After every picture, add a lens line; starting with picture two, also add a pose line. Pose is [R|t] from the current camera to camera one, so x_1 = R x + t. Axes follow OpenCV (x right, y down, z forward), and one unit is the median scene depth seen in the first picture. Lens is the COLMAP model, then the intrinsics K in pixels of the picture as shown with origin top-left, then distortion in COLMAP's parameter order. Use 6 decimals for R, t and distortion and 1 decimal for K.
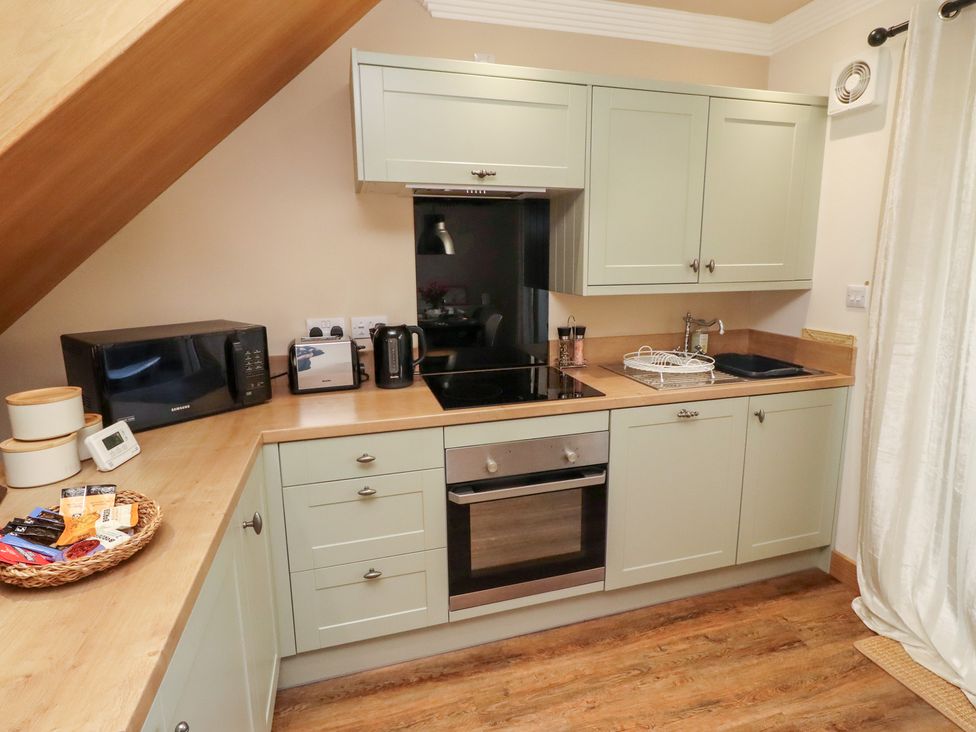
lens RADIAL K [[517.5, 0, 487.6], [0, 517.5, 356.3], [0, 0, 1]] dist [-0.000771, -0.000109]
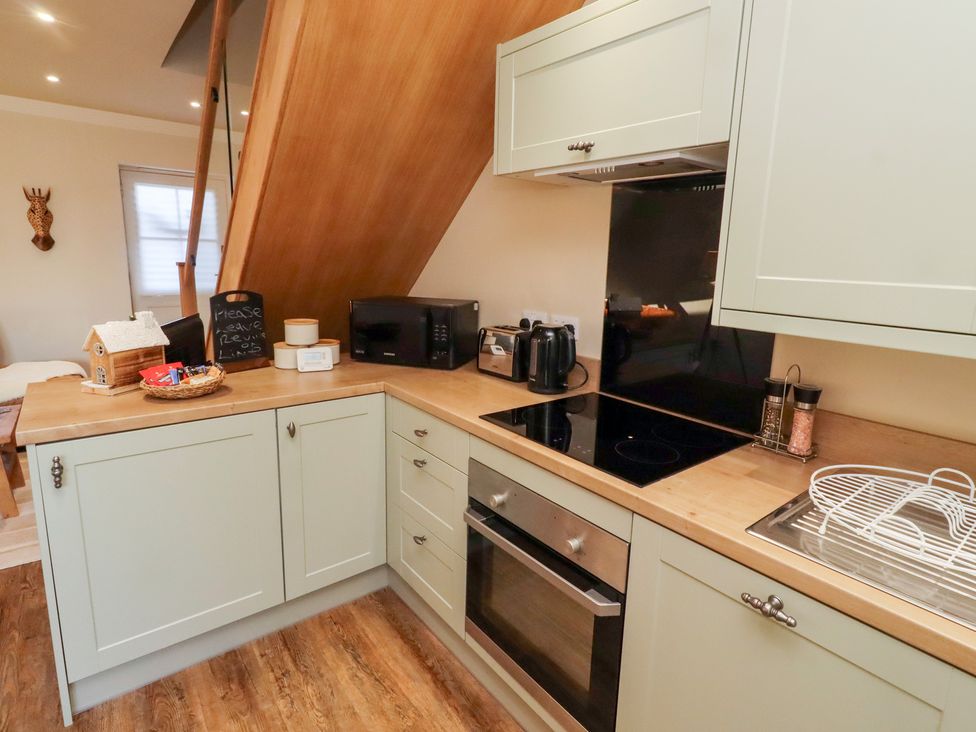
lens RADIAL K [[506.4, 0, 497.0], [0, 506.4, 350.6], [0, 0, 1]] dist [-0.004370, -0.000061]
pose [[0.401518, 0.194123, -0.895042, 0.681173], [-0.202876, 0.971852, 0.119772, -0.121136], [0.893098, 0.133492, 0.429599, 0.602601]]
